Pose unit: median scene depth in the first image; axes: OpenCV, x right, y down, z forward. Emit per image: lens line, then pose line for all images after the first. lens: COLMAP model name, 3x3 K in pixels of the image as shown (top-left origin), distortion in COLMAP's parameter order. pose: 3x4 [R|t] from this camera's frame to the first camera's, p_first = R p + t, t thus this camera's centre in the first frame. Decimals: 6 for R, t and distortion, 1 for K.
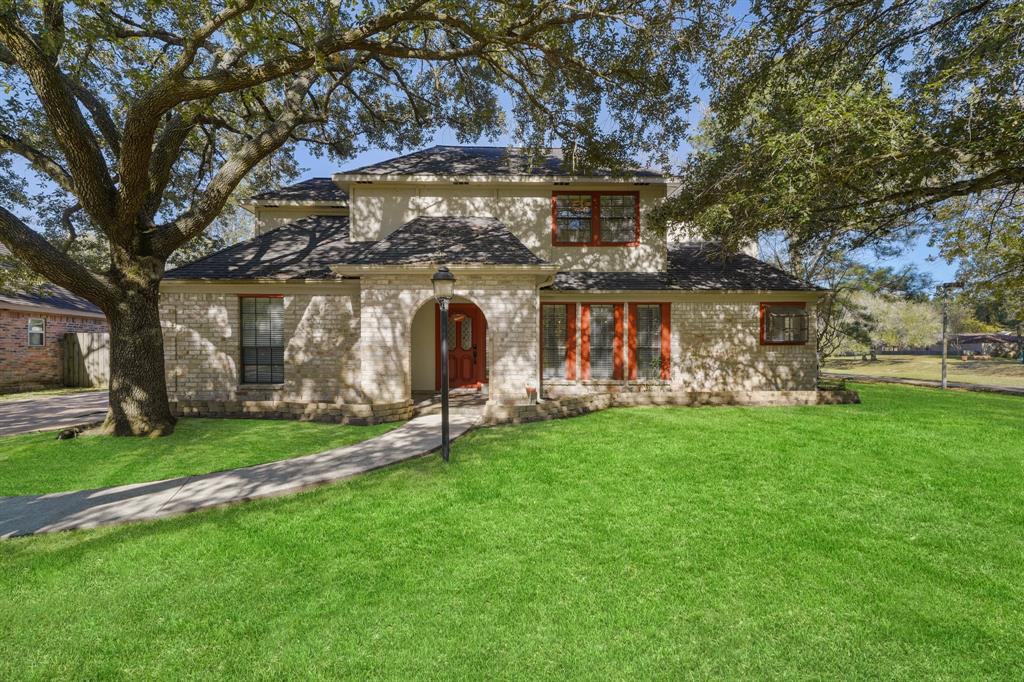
lens RADIAL K [[470.5, 0, 510.6], [0, 470.5, 351.3], [0, 0, 1]] dist [0.001777, 0.000252]
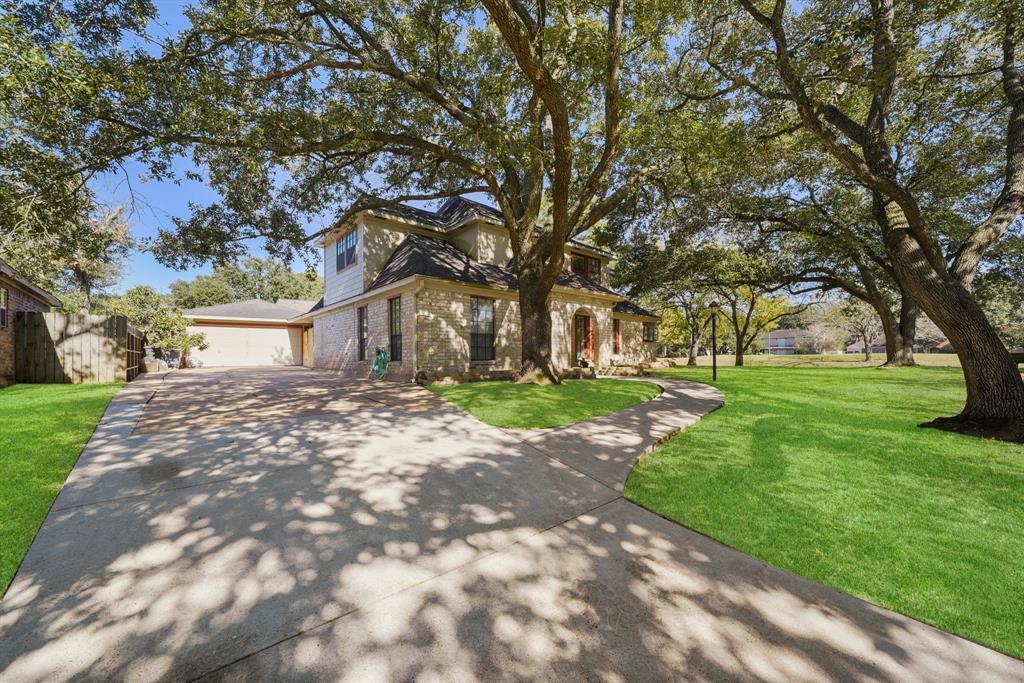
lens RADIAL K [[373.3, 0, 510.8], [0, 373.3, 355.1], [0, 0, 1]] dist [0.001789, 0.000182]
pose [[0.772507, -0.001398, 0.635005, -1.011449], [0.004150, 0.999987, -0.002846, 0.048847], [-0.634993, 0.004834, 0.772503, 0.079214]]
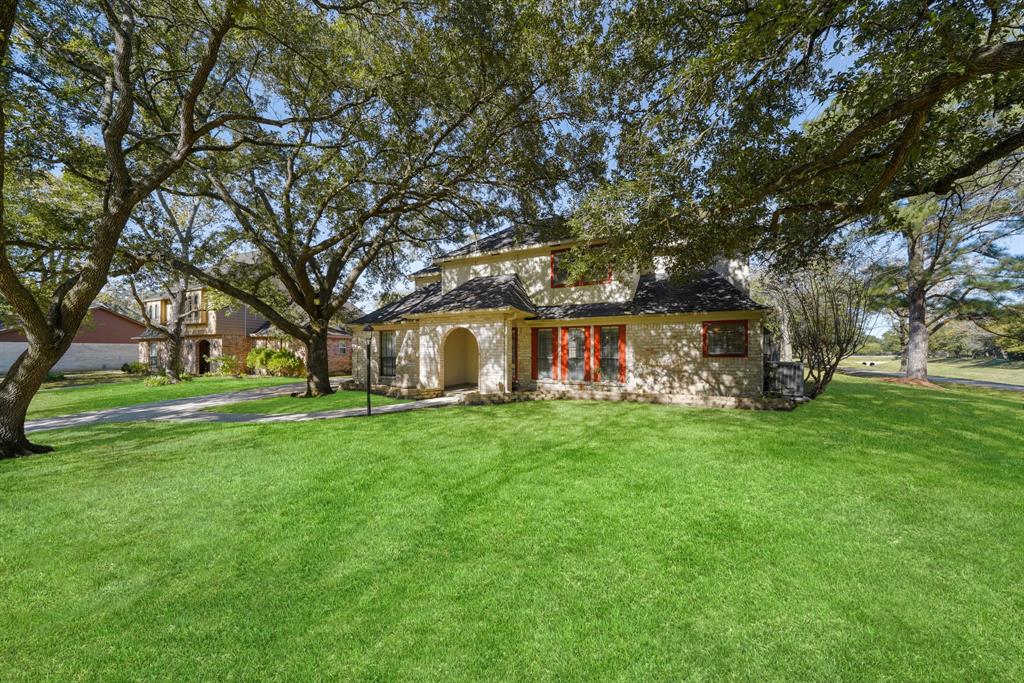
lens RADIAL K [[366.8, 0, 510.6], [0, 366.8, 350.8], [0, 0, 1]] dist [-0.000916, 0.000063]
pose [[0.871353, -0.001560, -0.490655, 0.566172], [-0.001189, 0.999985, -0.005292, -0.023464], [0.490656, 0.005194, 0.871338, -0.061061]]
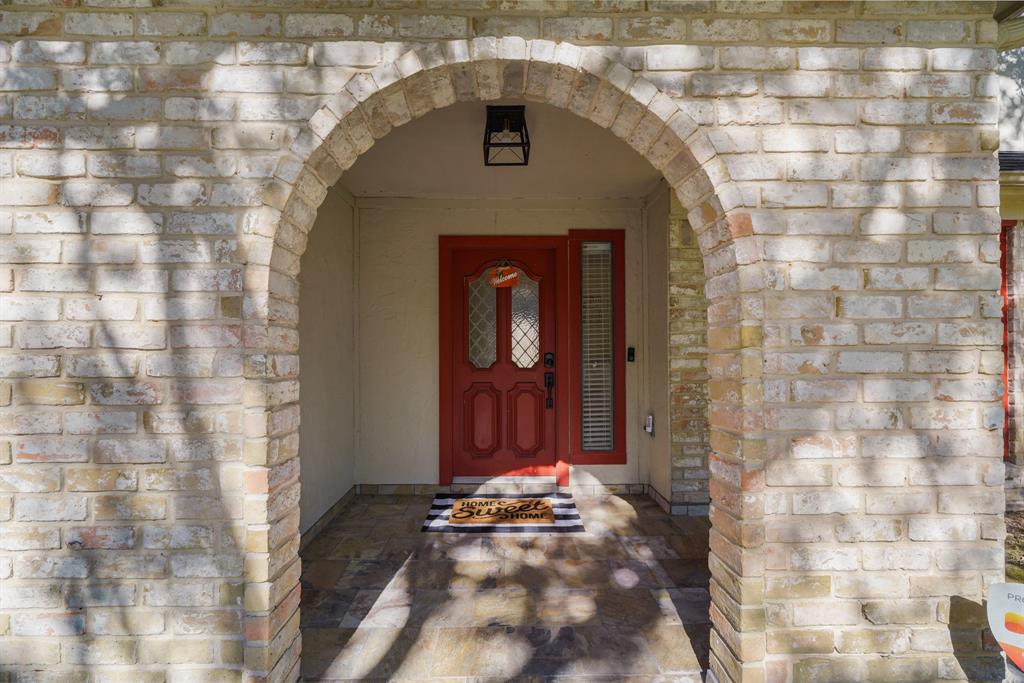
lens RADIAL K [[470.5, 0, 510.6], [0, 470.5, 351.8], [0, 0, 1]] dist [0.001777, 0.000252]
pose [[0.999644, -0.000839, -0.026686, -0.098572], [0.001036, 0.999972, 0.007381, -0.016877], [0.026679, -0.007406, 0.999617, 0.681463]]
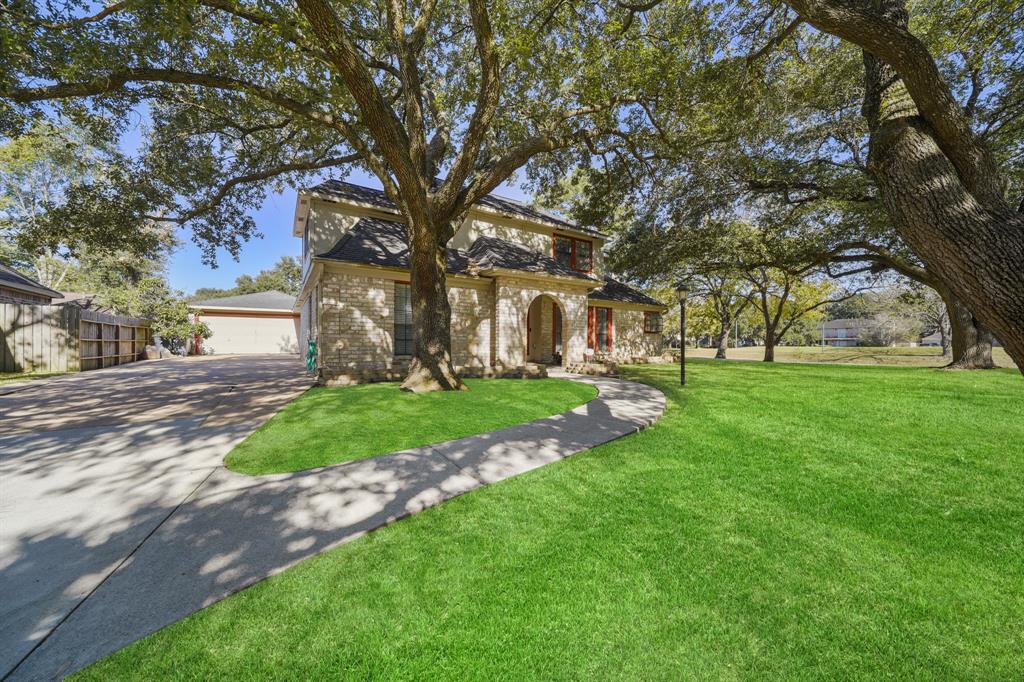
lens RADIAL K [[353.8, 0, 507.1], [0, 353.8, 346.8], [0, 0, 1]] dist [-0.003241, 0.000316]
pose [[0.853950, 0.000972, 0.520354, -0.690414], [-0.005872, 0.999953, 0.007768, 0.033257], [-0.520322, -0.009689, 0.853915, 0.070251]]
